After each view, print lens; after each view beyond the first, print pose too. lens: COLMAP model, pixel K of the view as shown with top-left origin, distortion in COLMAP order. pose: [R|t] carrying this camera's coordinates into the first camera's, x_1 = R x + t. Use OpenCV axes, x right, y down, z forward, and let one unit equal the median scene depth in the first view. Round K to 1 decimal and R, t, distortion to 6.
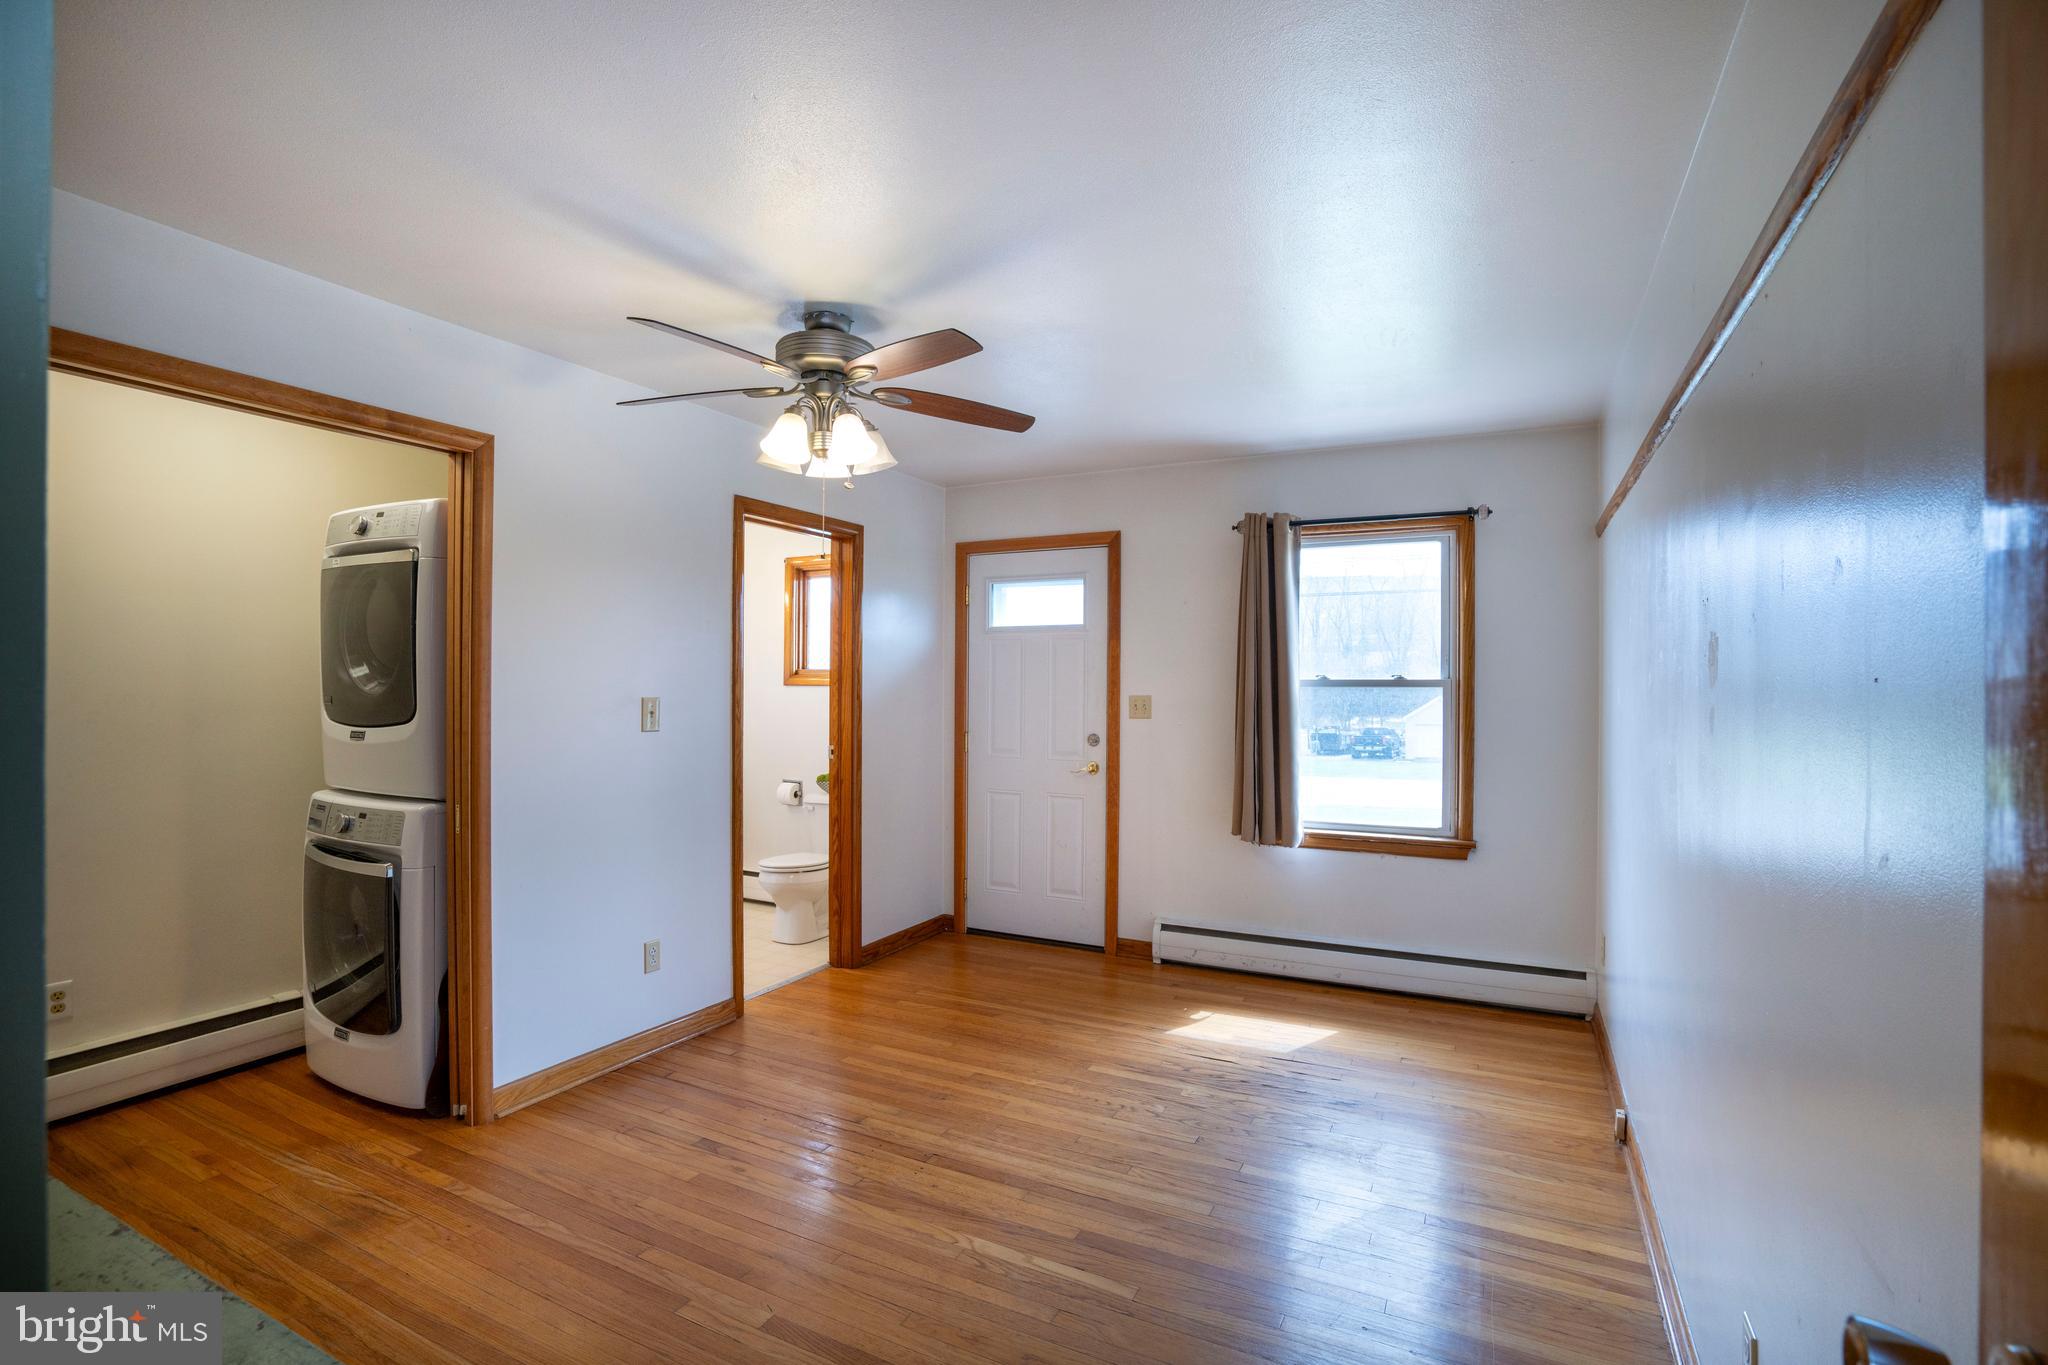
lens RADIAL K [[941.2, 0, 1020.2], [0, 941.2, 687.1], [0, 0, 1]] dist [-0.055678, 0.021132]
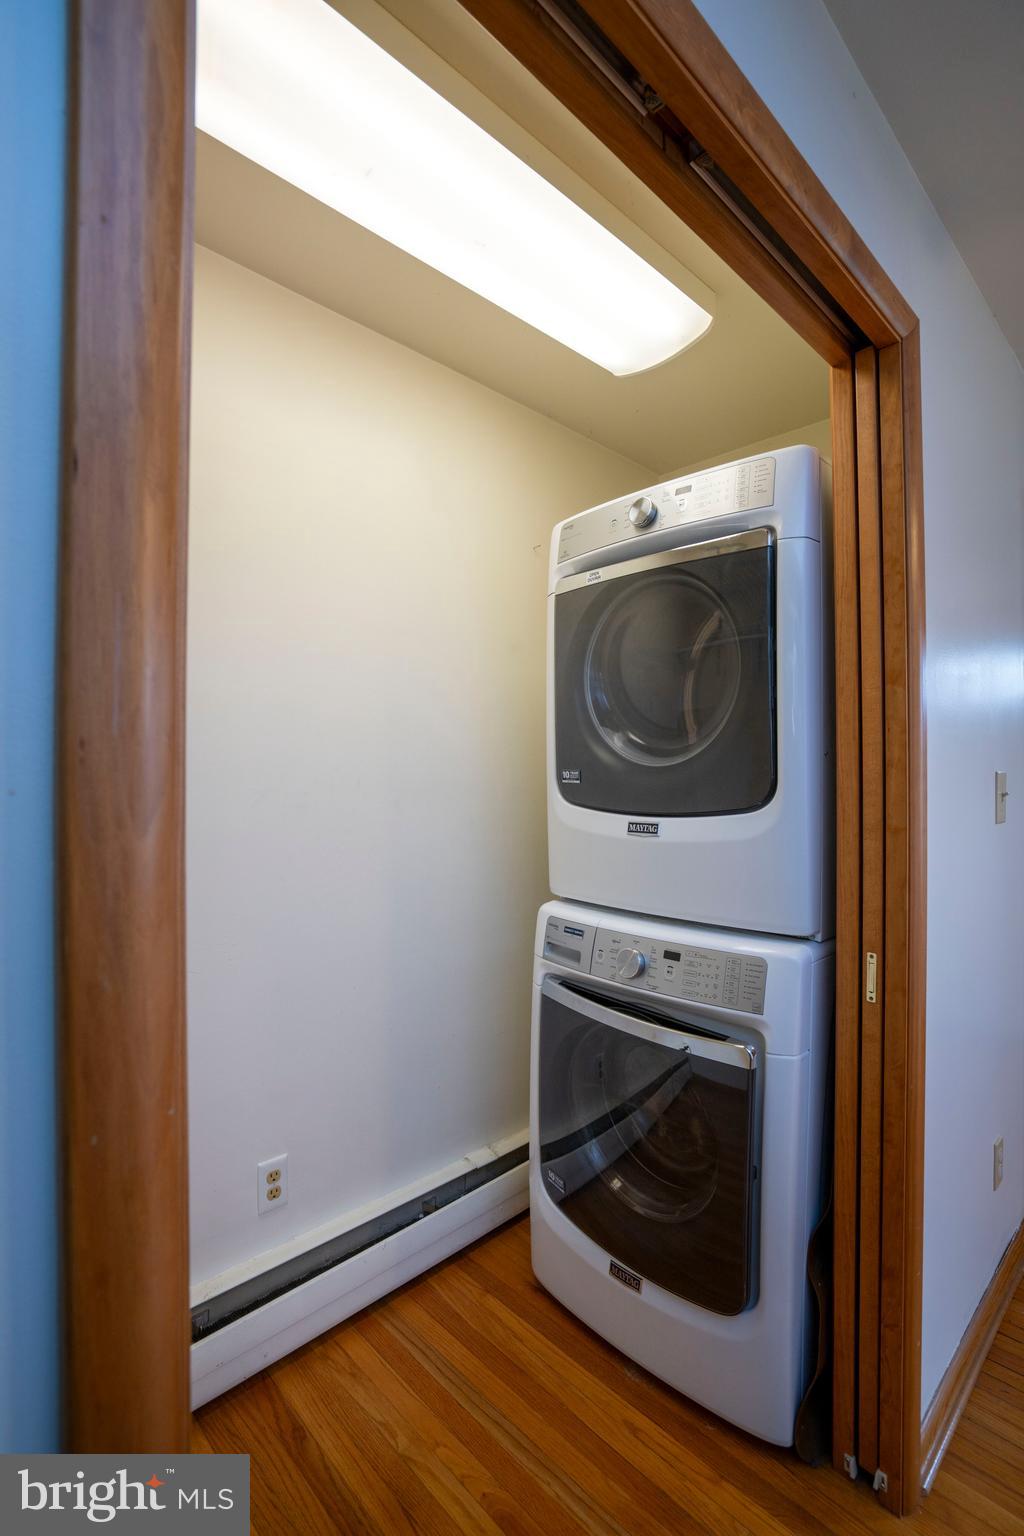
lens RADIAL K [[711.3, 0, 512.0], [0, 711.3, 768.0], [0, 0, 1]] dist [-0.063467, 0.028703]
pose [[0.950930, -0.006615, -0.309336, -0.666147], [0.004714, 0.999965, -0.006890, 0.011987], [0.309371, 0.005094, 0.950928, 0.495258]]
